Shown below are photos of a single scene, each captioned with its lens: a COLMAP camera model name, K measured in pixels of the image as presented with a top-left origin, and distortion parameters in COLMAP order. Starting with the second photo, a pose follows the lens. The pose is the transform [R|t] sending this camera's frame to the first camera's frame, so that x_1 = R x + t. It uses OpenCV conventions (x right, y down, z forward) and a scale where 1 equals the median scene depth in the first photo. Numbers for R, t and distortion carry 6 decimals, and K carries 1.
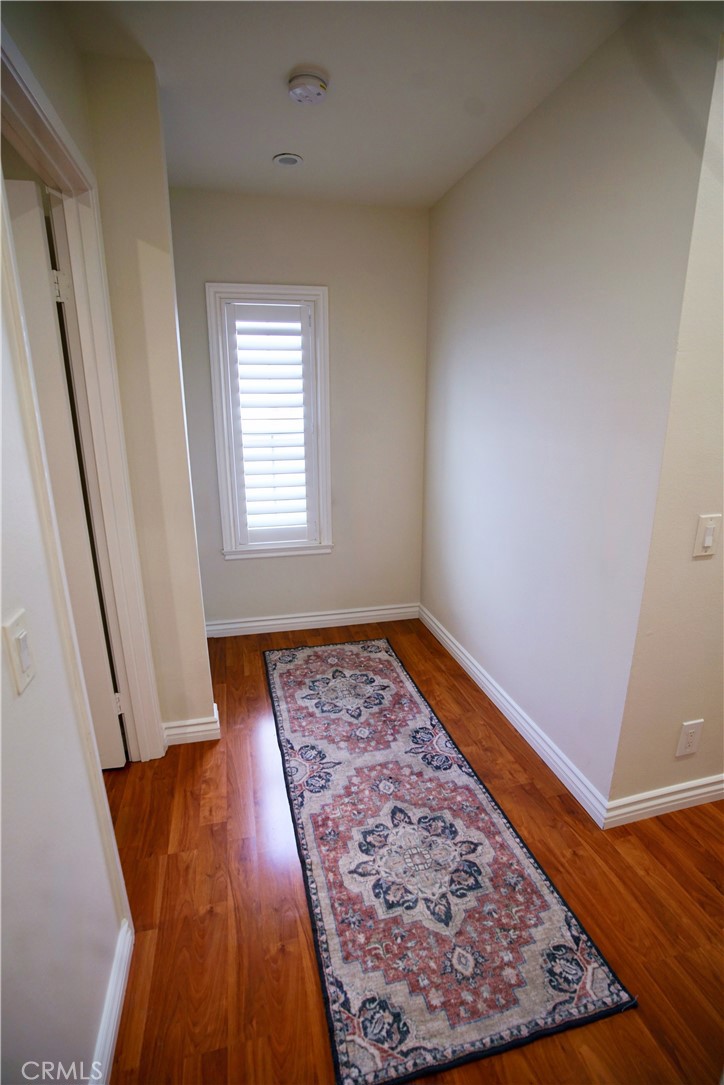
lens RADIAL K [[525.4, 0, 362.0], [0, 525.4, 542.5], [0, 0, 1]] dist [-0.074714, 0.030161]
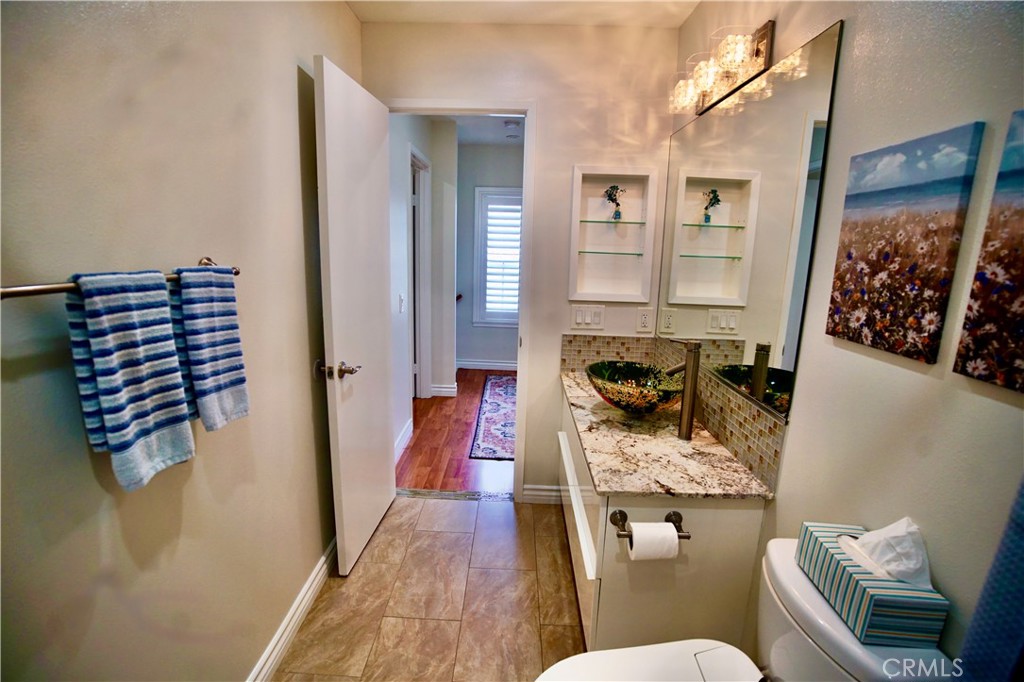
lens RADIAL K [[495.9, 0, 512.0], [0, 495.9, 341.0], [0, 0, 1]] dist [-0.074714, 0.030161]
pose [[0.965809, 0.083146, -0.245559, 0.403325], [-0.102634, 0.992417, -0.067637, 0.244765], [0.238073, 0.090528, 0.967019, -0.882909]]
